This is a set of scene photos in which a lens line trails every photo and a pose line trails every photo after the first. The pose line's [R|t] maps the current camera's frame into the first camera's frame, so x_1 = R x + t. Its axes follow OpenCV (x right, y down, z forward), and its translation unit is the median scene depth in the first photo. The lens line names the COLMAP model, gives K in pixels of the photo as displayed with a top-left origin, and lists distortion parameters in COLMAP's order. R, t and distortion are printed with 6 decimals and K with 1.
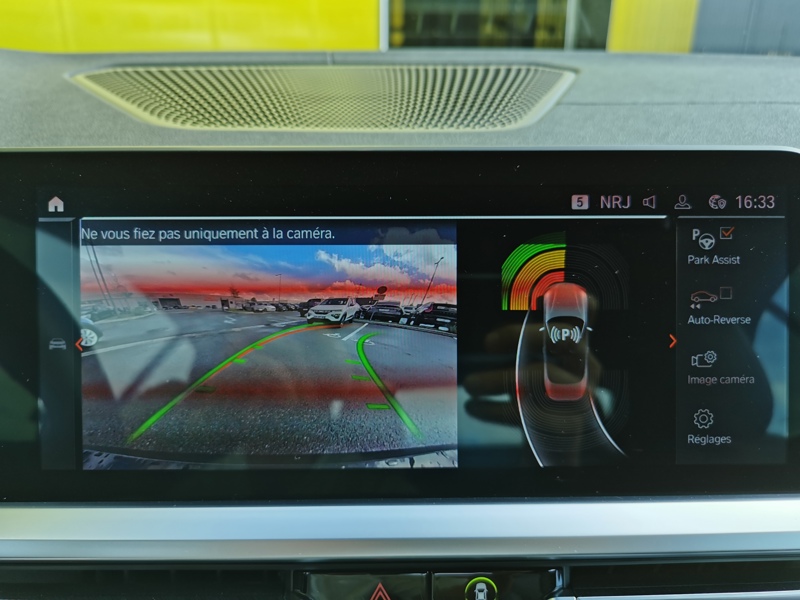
lens RADIAL K [[621.6, 0, 400.4], [0, 621.6, 312.0], [0, 0, 1]] dist [0.008273, -0.000506]
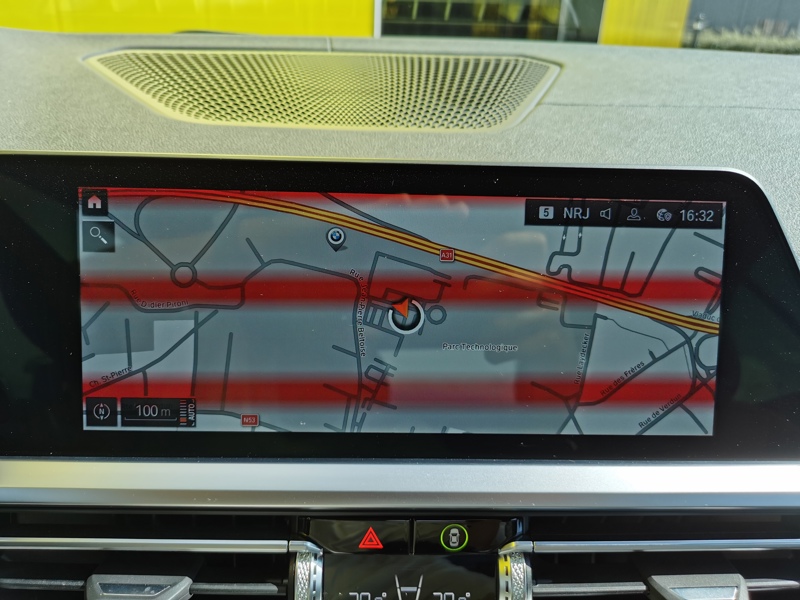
lens RADIAL K [[621.6, 0, 400.4], [0, 621.6, 312.0], [0, 0, 1]] dist [0.008273, -0.000506]
pose [[0.999542, 0.022583, 0.020132, -0.005475], [-0.023760, 0.997900, 0.060250, -0.031982], [-0.018729, -0.060701, 0.997980, -0.105545]]
